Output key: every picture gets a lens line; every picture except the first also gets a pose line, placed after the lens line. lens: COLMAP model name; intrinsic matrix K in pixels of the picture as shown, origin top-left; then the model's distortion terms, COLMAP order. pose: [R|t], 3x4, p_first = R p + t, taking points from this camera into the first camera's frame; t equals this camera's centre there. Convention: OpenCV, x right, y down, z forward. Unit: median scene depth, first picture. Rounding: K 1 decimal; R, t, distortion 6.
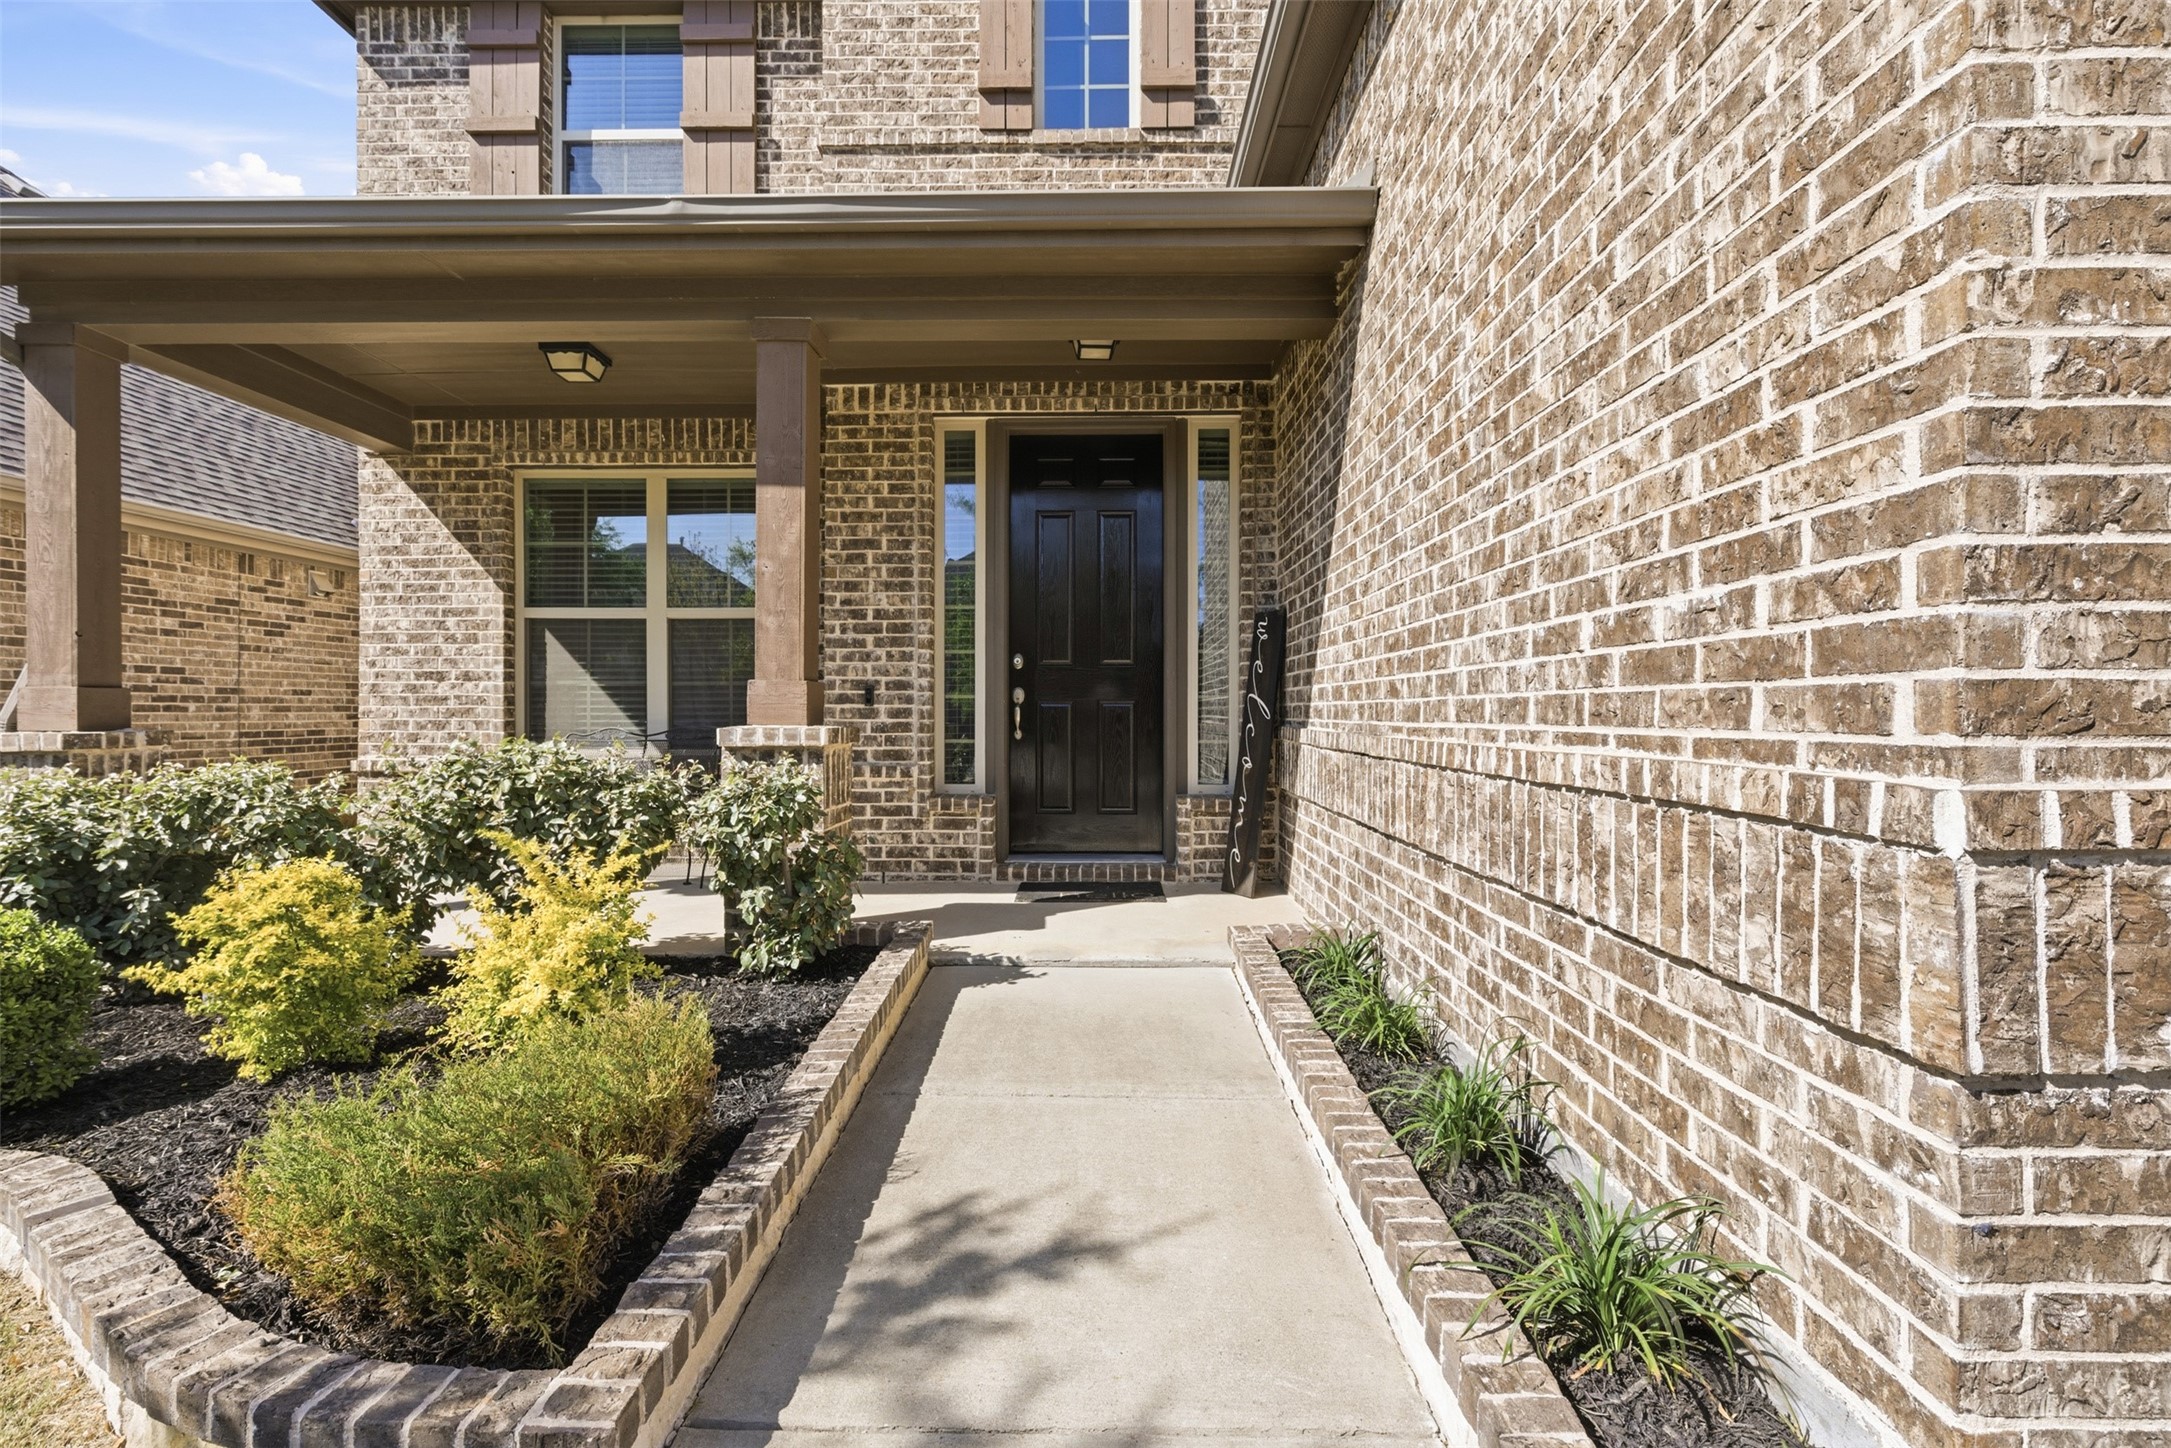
lens RADIAL K [[986.0, 0, 1080.2], [0, 986.0, 723.8], [0, 0, 1]] dist [-0.004968, 0.000487]
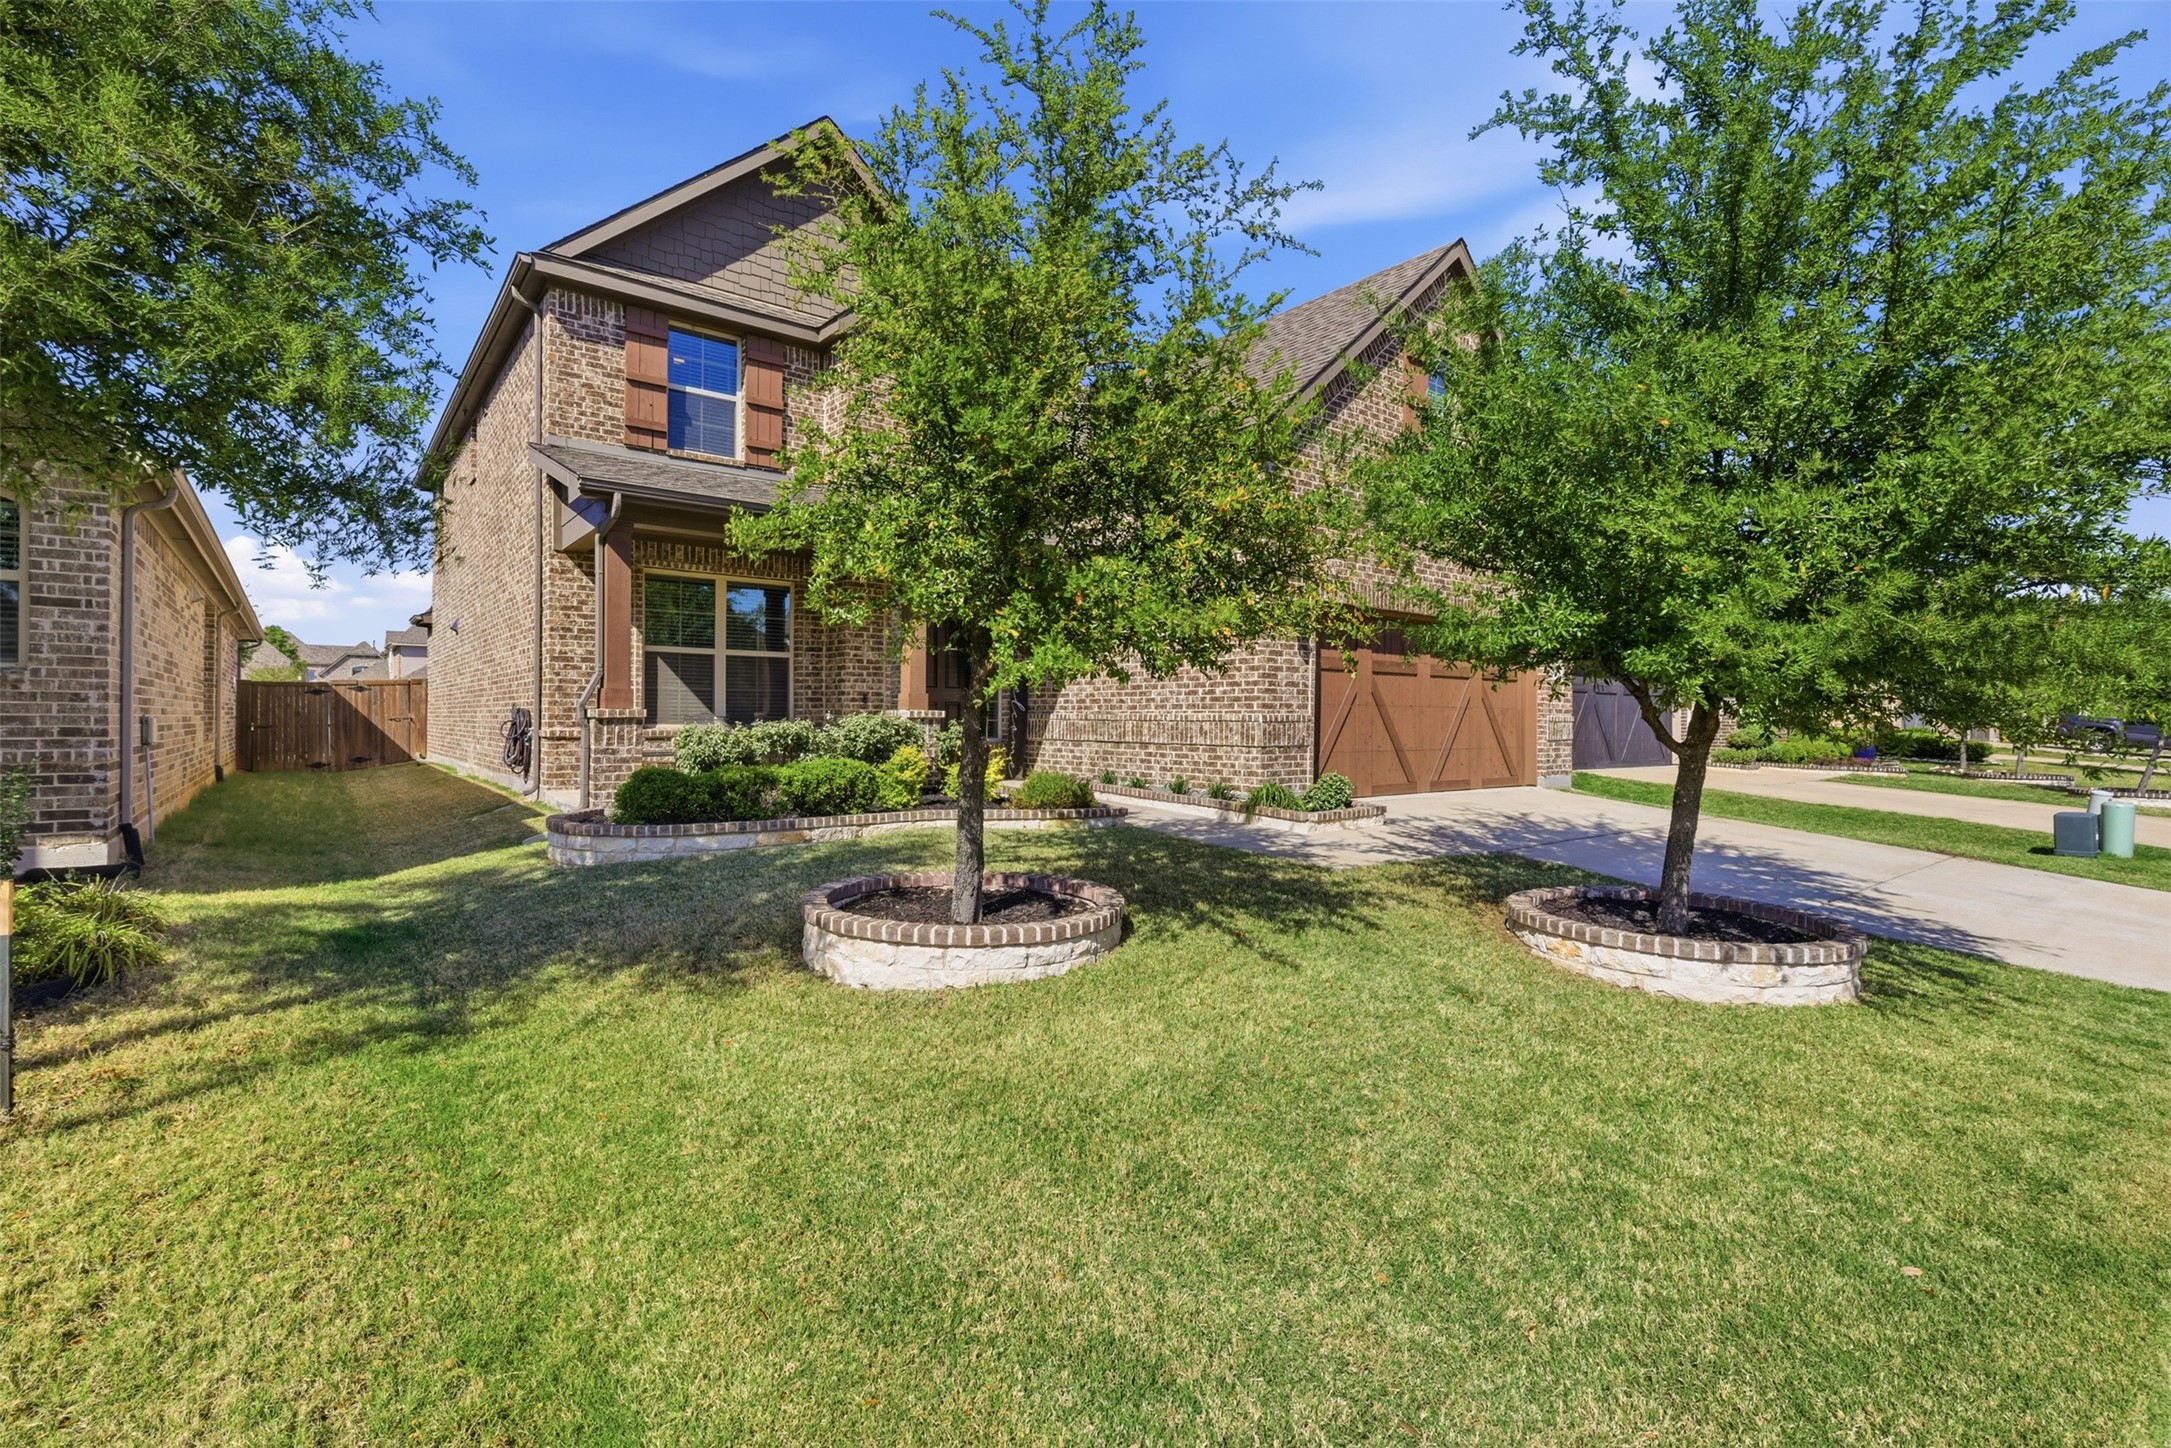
lens RADIAL K [[986.0, 0, 1080.2], [0, 986.0, 723.8], [0, 0, 1]] dist [-0.004968, 0.000487]
pose [[0.771707, 0.001547, 0.635977, -1.122187], [0.001435, 0.999990, -0.004174, 0.033908], [-0.635977, 0.004133, 0.771697, -0.900235]]
